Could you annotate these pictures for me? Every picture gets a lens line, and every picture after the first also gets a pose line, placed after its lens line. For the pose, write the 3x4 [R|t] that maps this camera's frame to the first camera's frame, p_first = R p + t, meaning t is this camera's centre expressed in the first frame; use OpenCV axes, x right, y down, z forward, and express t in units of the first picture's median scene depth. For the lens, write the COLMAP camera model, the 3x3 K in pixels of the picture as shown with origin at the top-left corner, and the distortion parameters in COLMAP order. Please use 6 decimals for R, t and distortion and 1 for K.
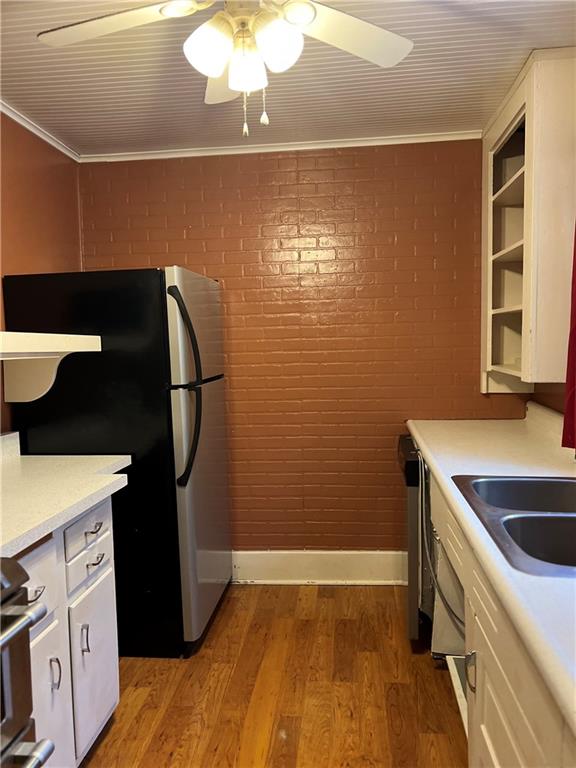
lens RADIAL K [[576.4, 0, 285.1], [0, 576.4, 389.5], [0, 0, 1]] dist [0.057792, -0.066916]
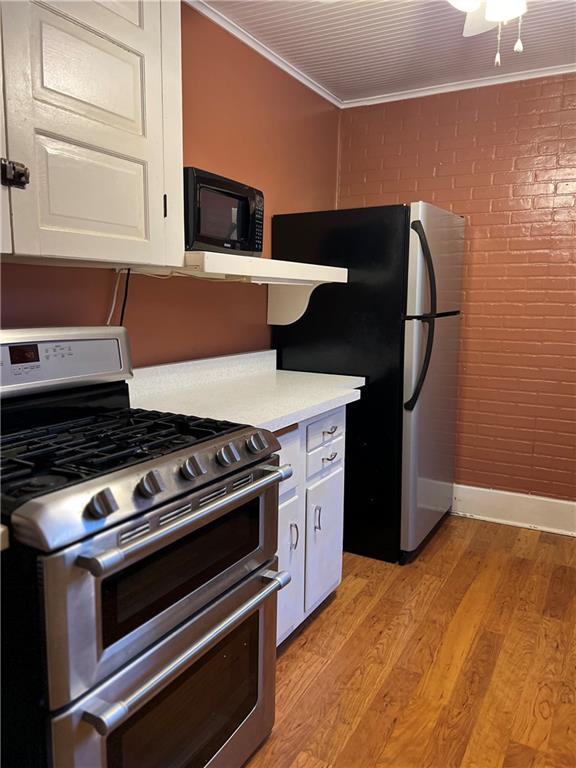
lens RADIAL K [[576.4, 0, 287.9], [0, 576.4, 382.5], [0, 0, 1]] dist [0.057792, -0.066916]
pose [[0.917348, 0.094899, -0.386609, 0.027456], [-0.064703, 0.993800, 0.090415, 0.032575], [0.392792, -0.057927, 0.917801, -0.079805]]
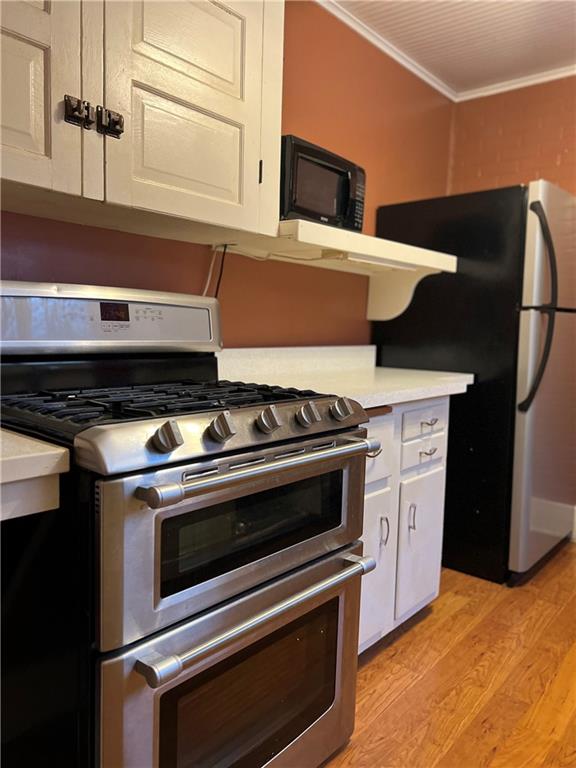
lens RADIAL K [[576.4, 0, 285.0], [0, 576.4, 383.6], [0, 0, 1]] dist [0.057792, -0.066916]
pose [[0.823945, 0.103922, -0.557059, 0.031639], [-0.088548, 0.994576, 0.054573, 0.102897], [0.559709, 0.004361, 0.828678, -0.032238]]
